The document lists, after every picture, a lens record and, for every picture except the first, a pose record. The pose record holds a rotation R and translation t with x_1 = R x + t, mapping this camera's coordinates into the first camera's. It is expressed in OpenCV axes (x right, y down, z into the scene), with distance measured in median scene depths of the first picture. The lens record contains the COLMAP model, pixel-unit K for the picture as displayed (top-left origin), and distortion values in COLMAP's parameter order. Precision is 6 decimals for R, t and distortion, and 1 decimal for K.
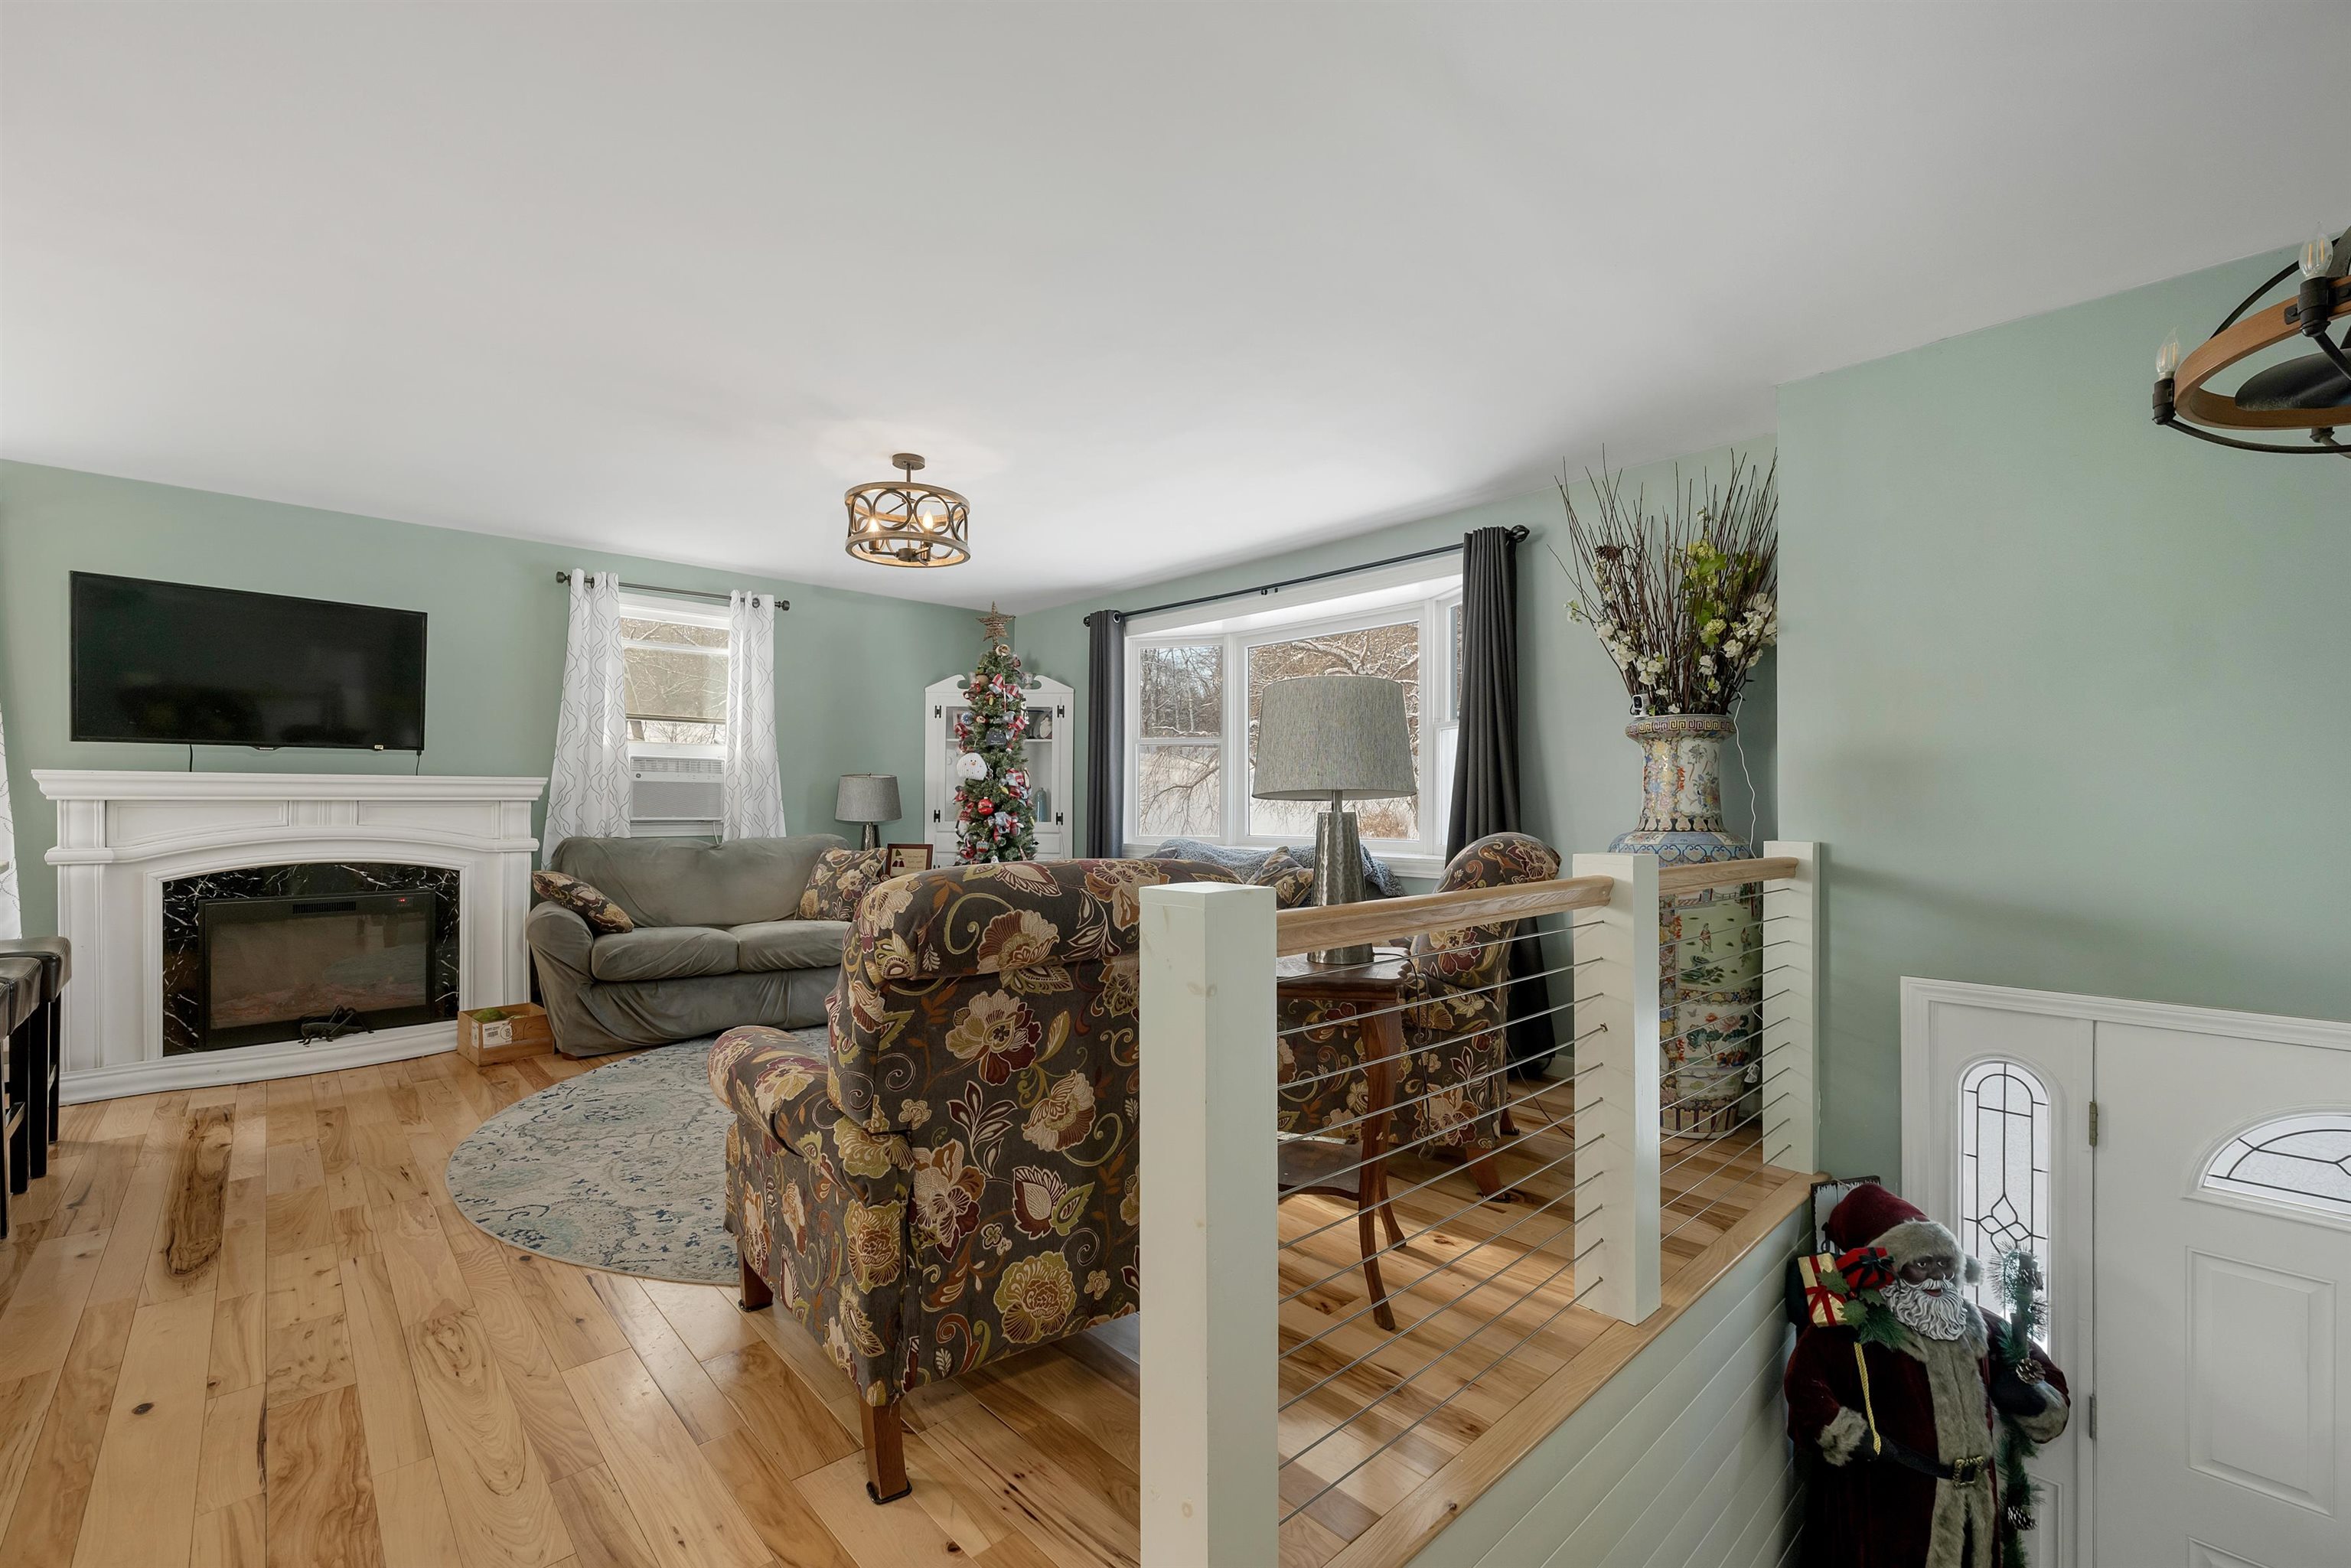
lens RADIAL K [[986.2, 0, 1176.1], [0, 986.2, 804.6], [0, 0, 1]] dist [-0.001758, -0.000382]
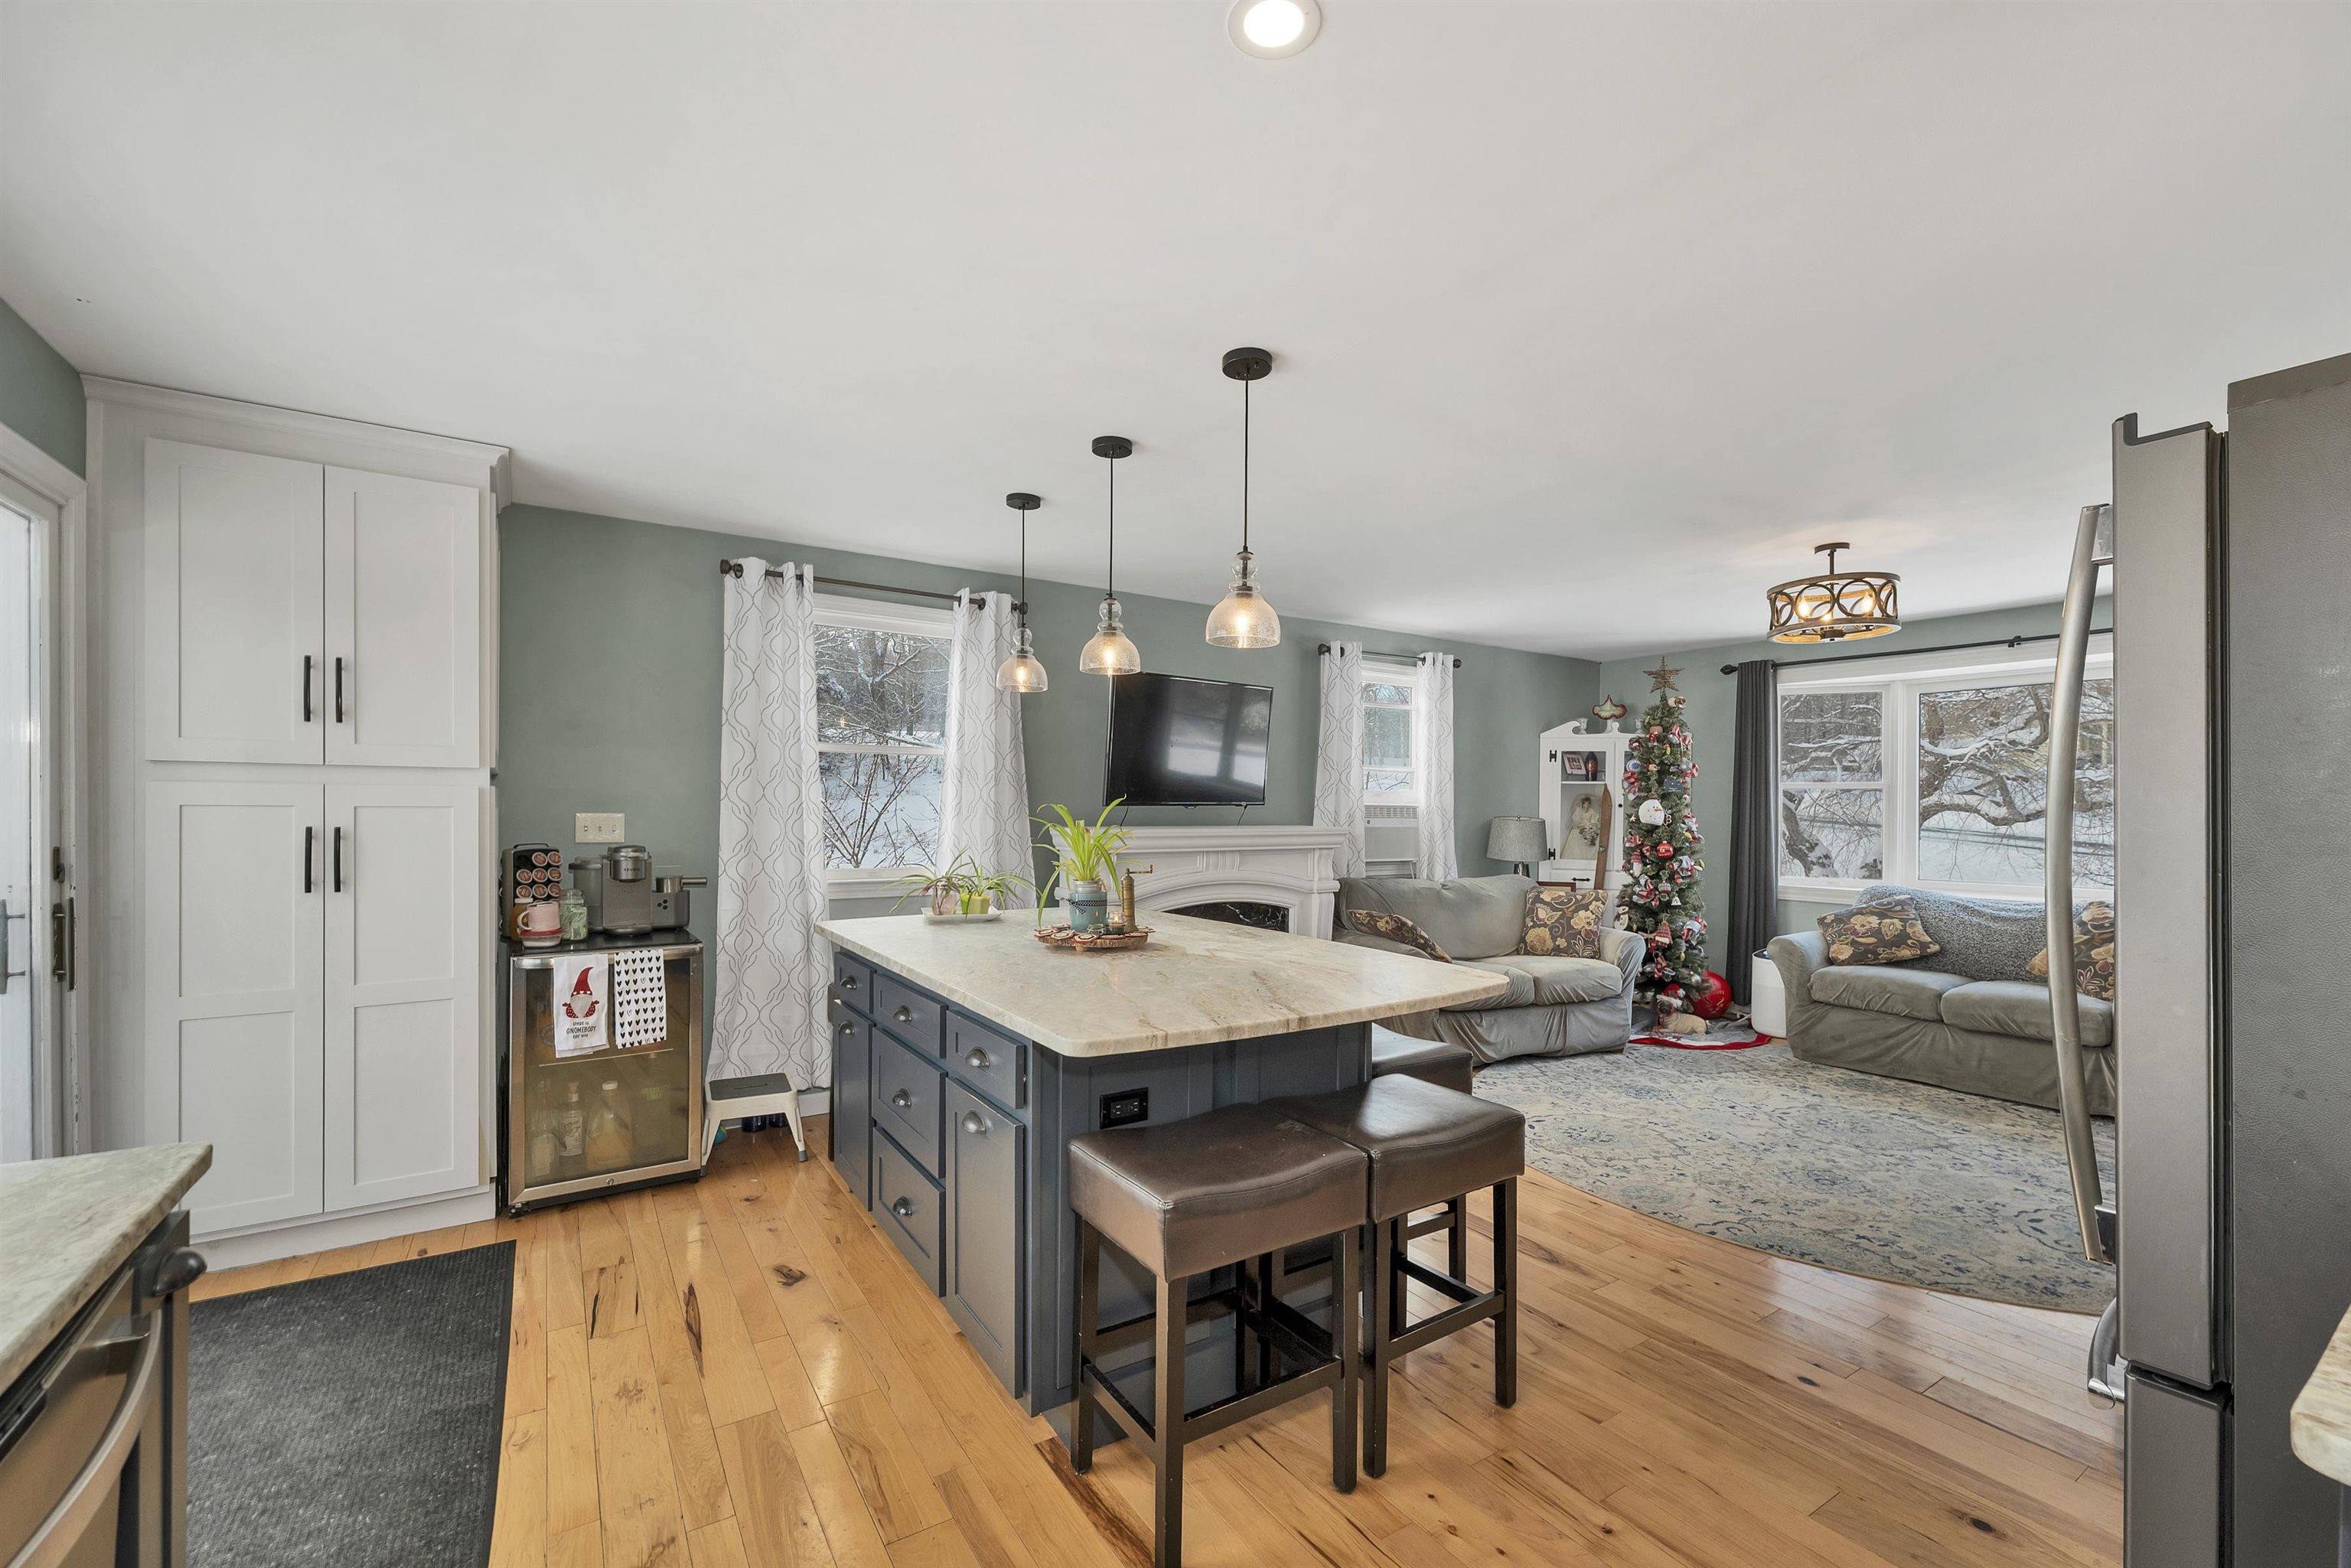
lens RADIAL K [[974.3, 0, 1182.1], [0, 974.3, 812.7], [0, 0, 1]] dist [0.001590, 0.000245]
pose [[0.985689, 0.004156, -0.168520, -0.676933], [-0.004313, 0.999991, -0.000565, -0.045493], [0.168516, 0.001284, 0.985698, -0.152994]]
